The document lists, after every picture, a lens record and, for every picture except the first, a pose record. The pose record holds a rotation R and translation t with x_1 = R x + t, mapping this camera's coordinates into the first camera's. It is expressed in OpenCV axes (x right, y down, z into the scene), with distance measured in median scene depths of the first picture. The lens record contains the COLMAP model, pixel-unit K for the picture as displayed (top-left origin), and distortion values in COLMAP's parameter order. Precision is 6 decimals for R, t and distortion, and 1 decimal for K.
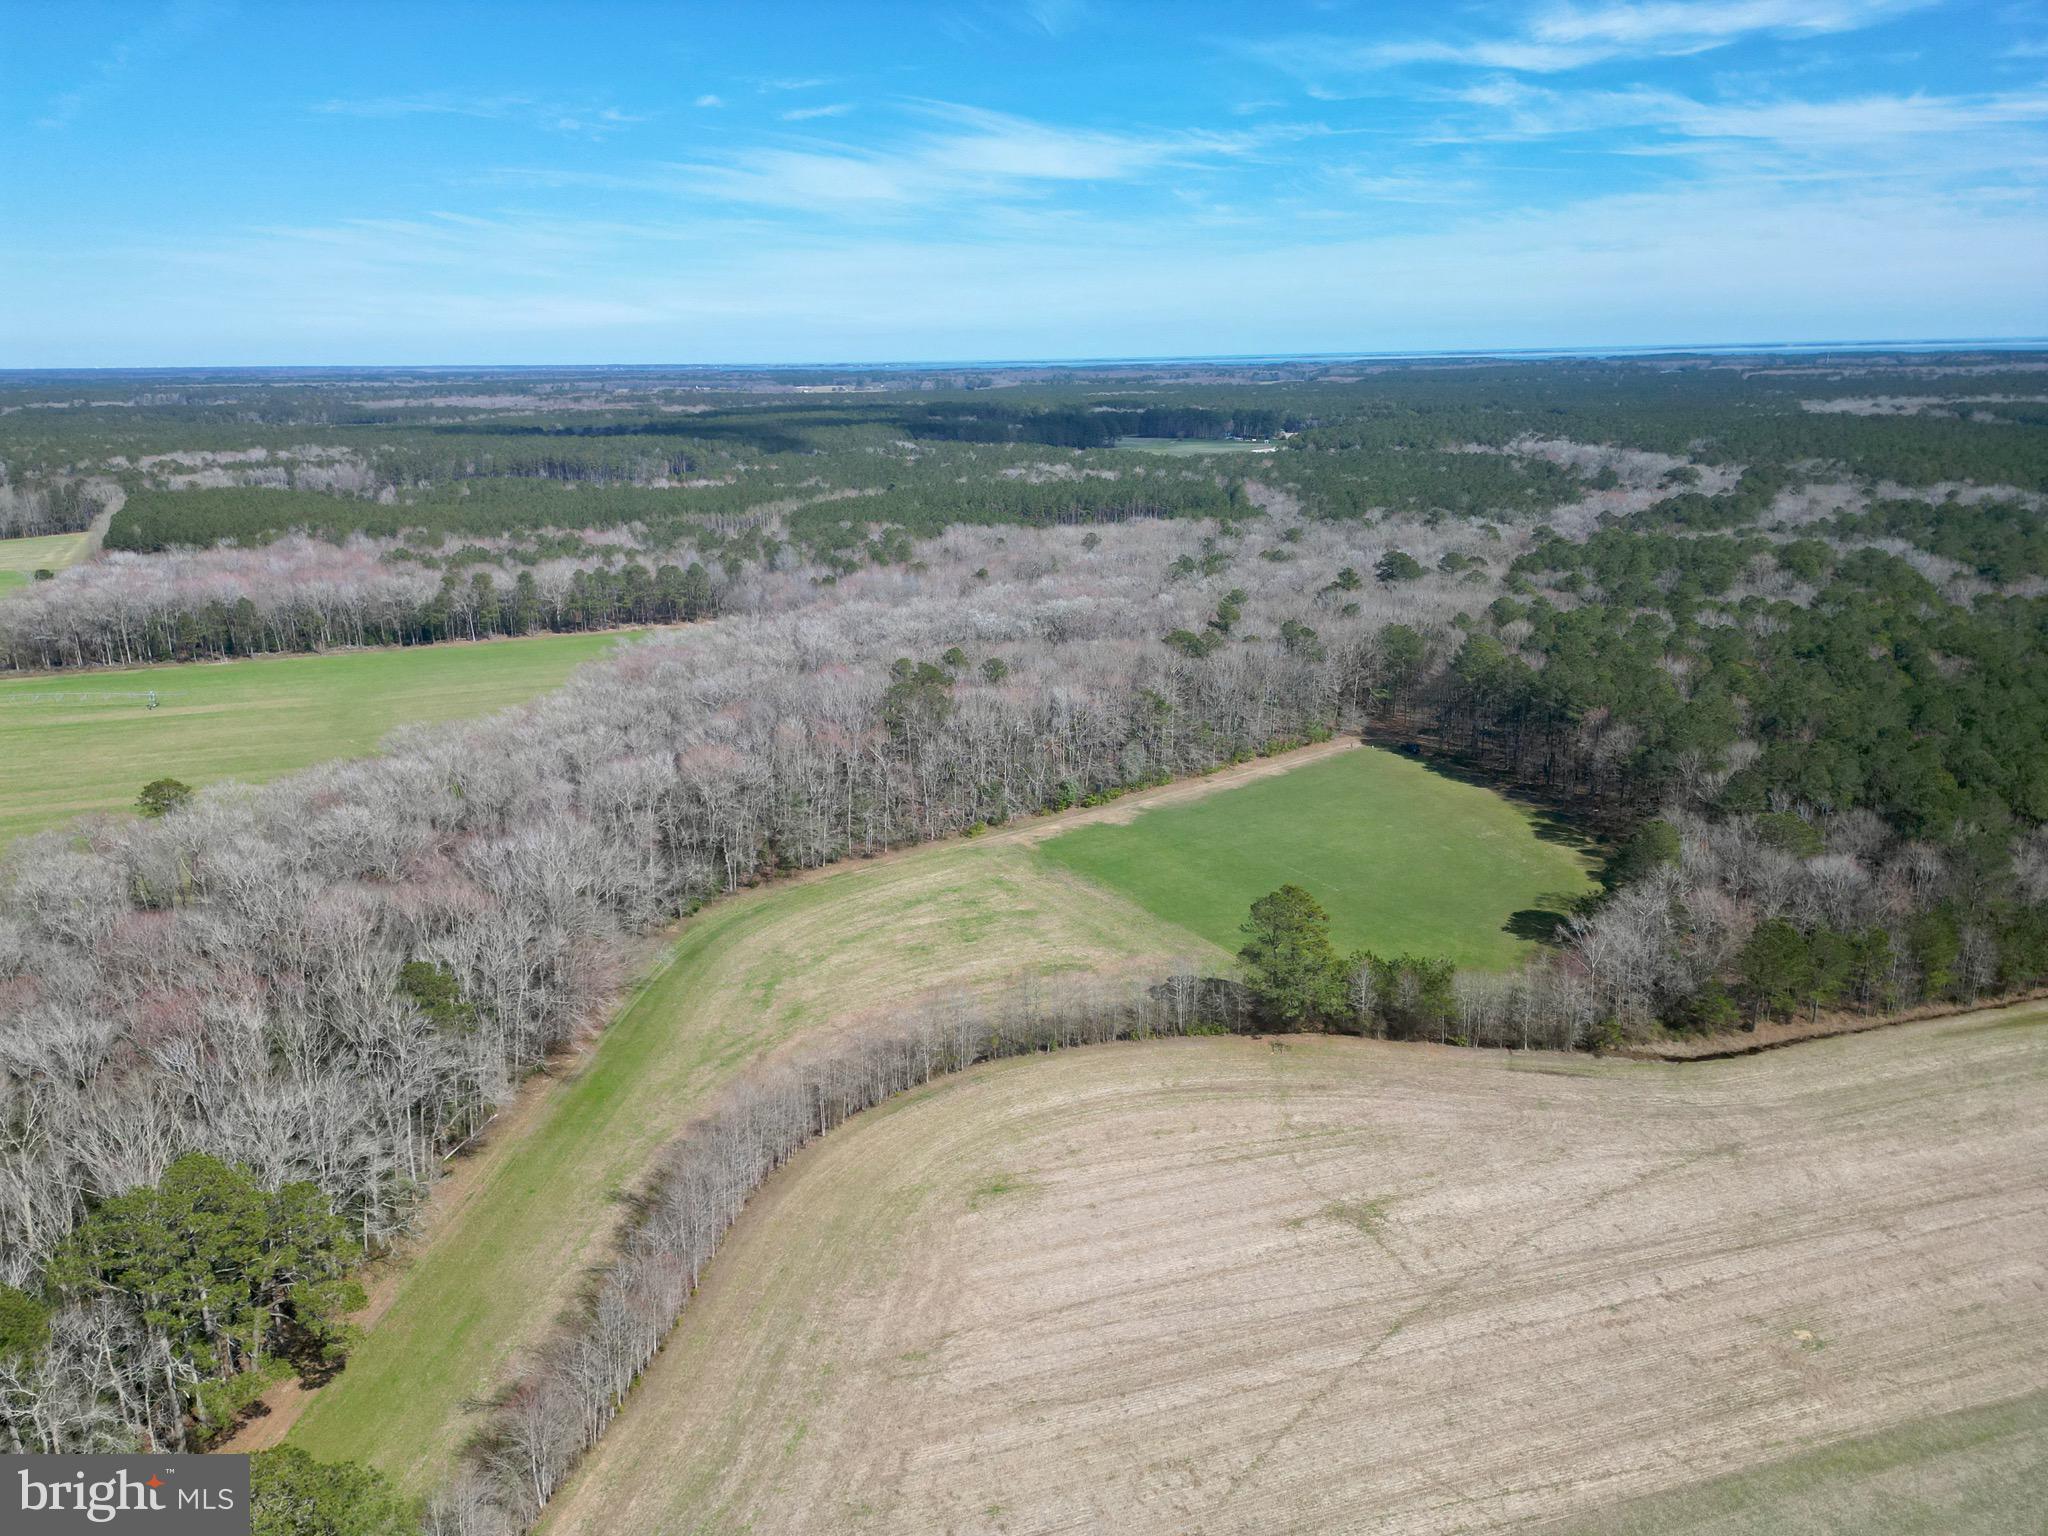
lens RADIAL K [[1409.8, 0, 964.3], [0, 1409.8, 858.4], [0, 0, 1]] dist [0.066979, -0.048403]
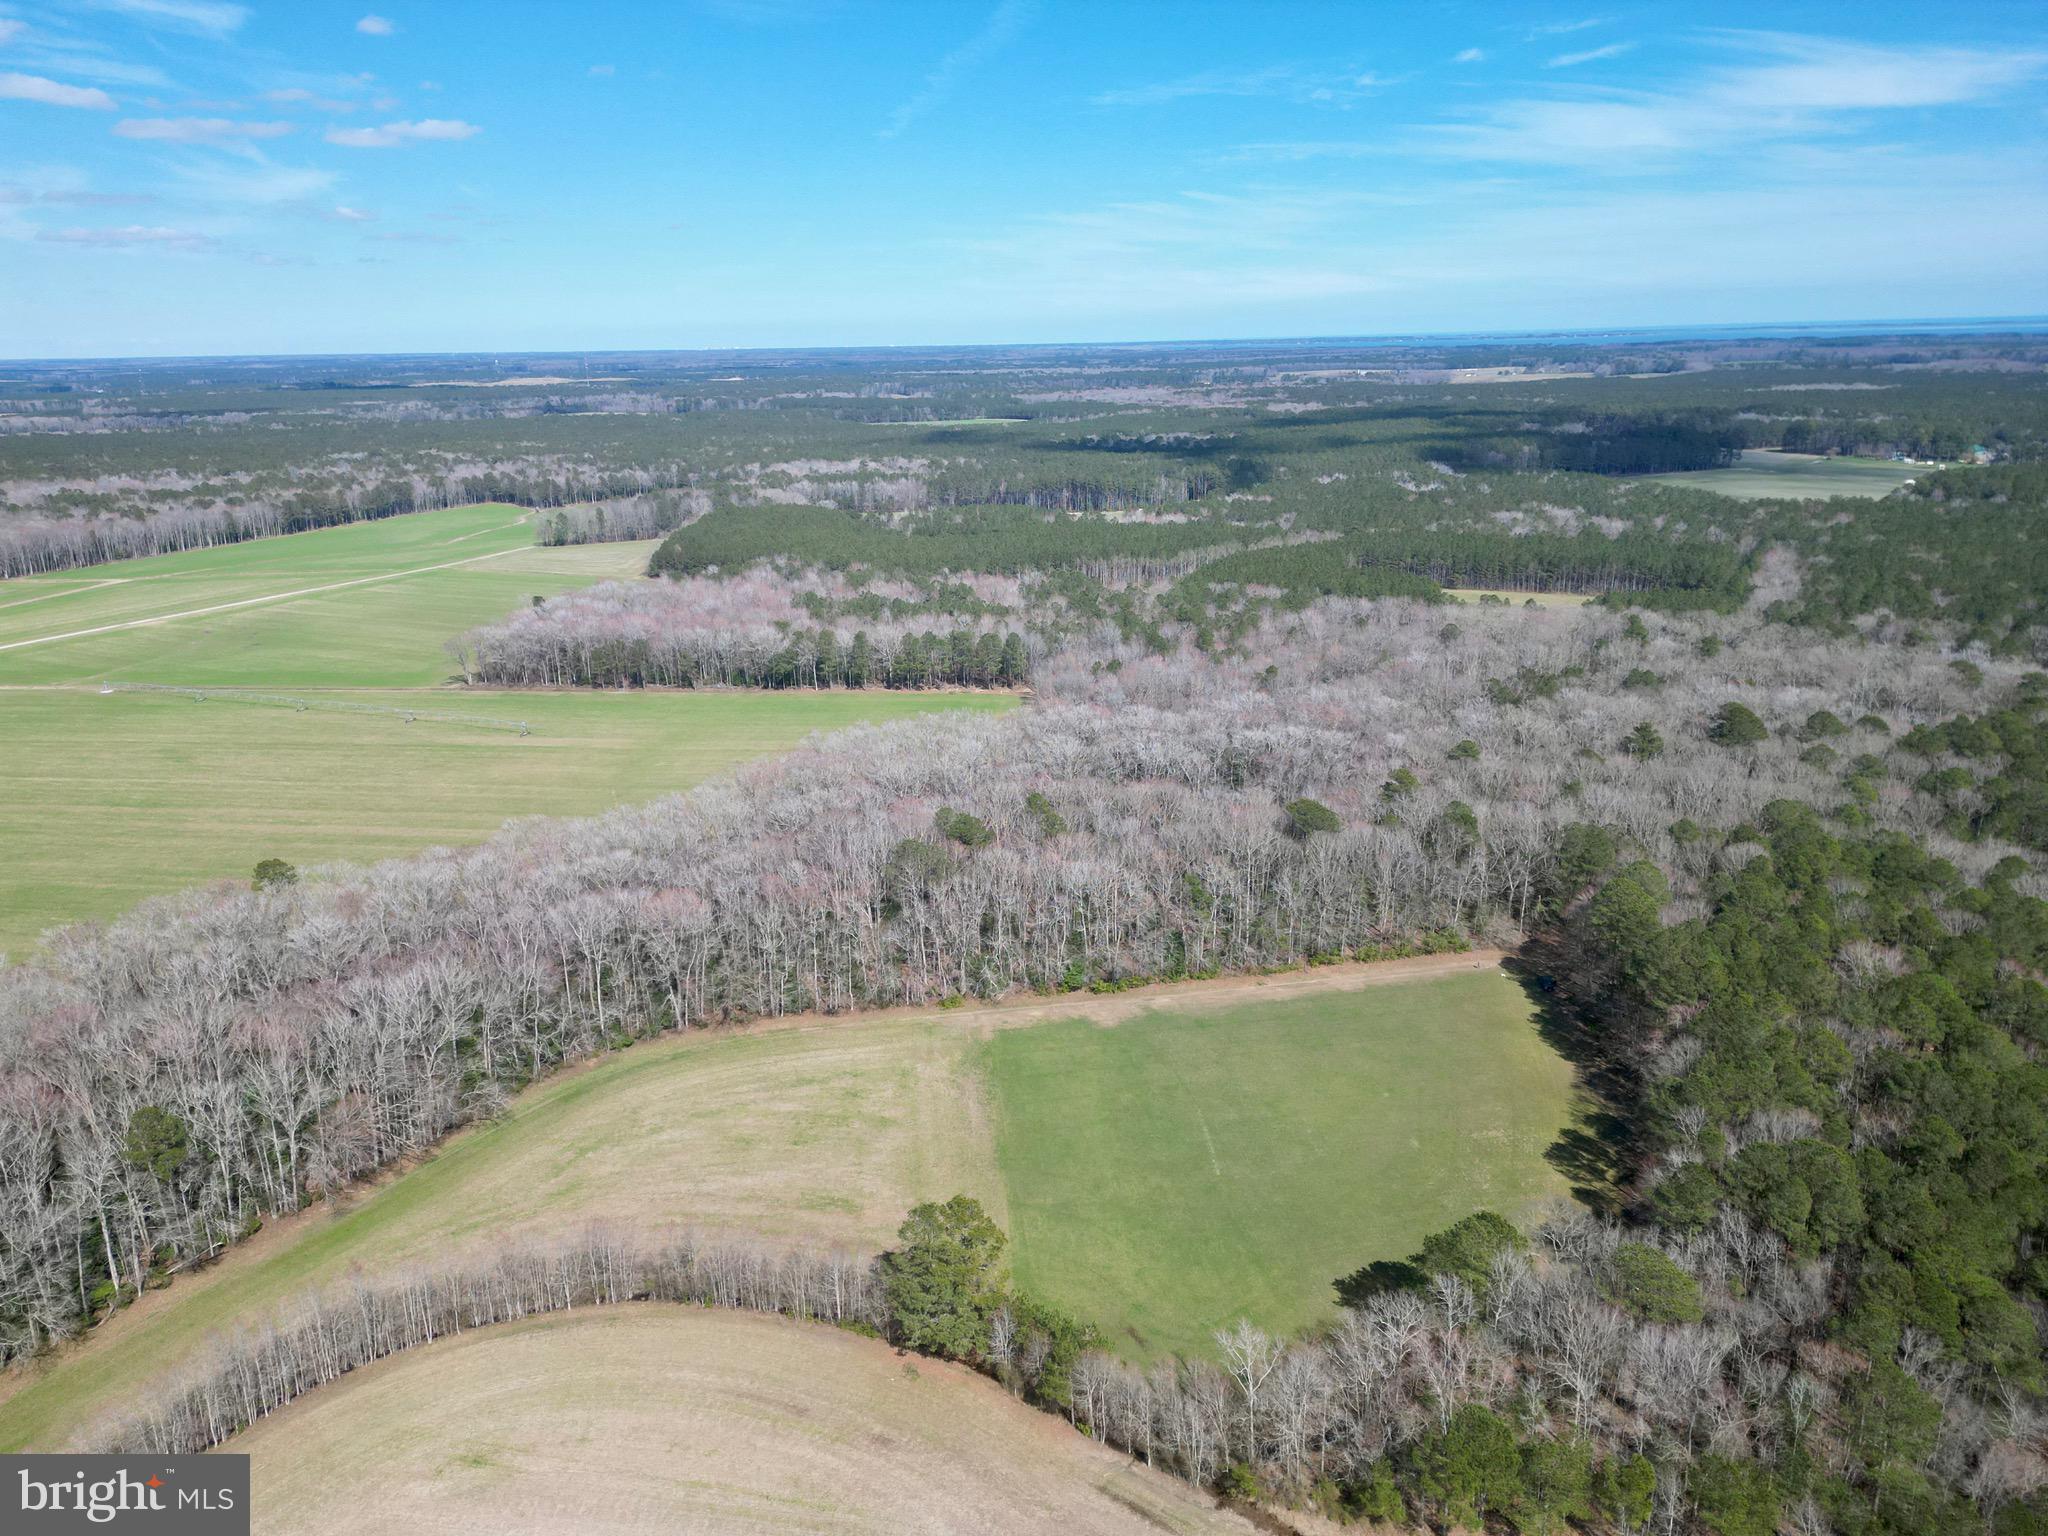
lens RADIAL K [[1409.8, 0, 964.3], [0, 1409.8, 858.4], [0, 0, 1]] dist [0.066979, -0.048403]
pose [[0.890060, 0.146537, -0.431649, 0.085186], [-0.138040, 0.989105, 0.051145, -0.034223], [0.434441, 0.014063, 0.900591, 0.027578]]
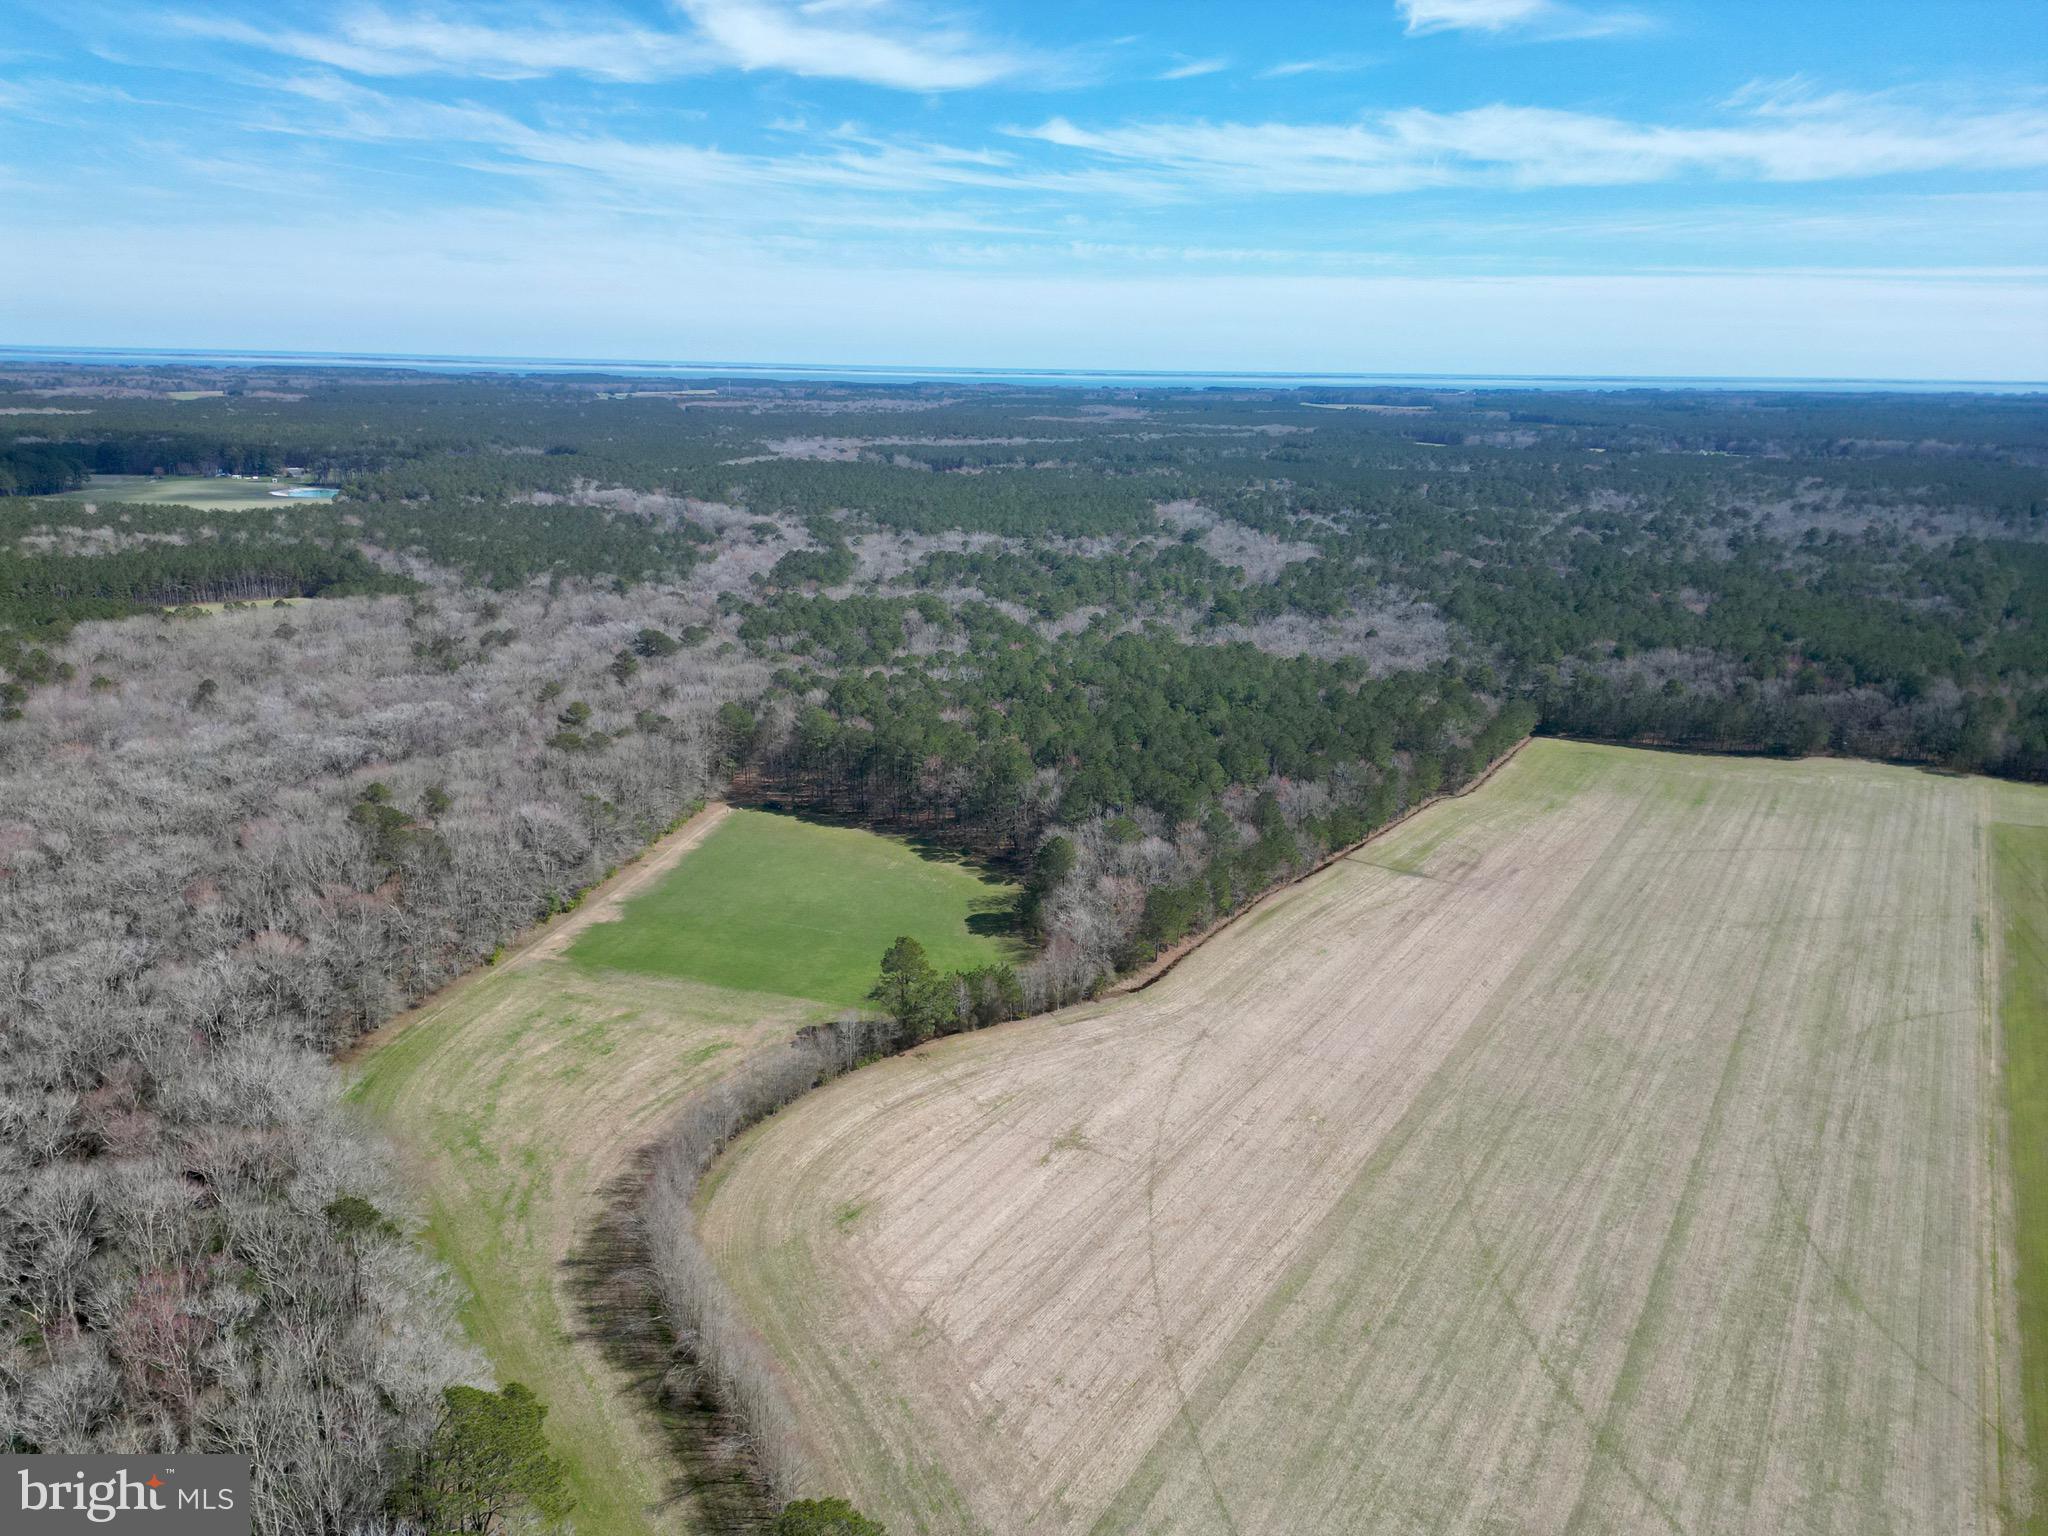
lens RADIAL K [[1480.6, 0, 1024.0], [0, 1480.6, 768.0], [0, 0, 1]] dist [0.070940, -0.060202]
pose [[0.740767, -0.153153, 0.654070, -0.082970], [0.197490, 0.980287, 0.005871, -0.017604], [-0.642076, 0.124823, 0.756411, -0.022990]]
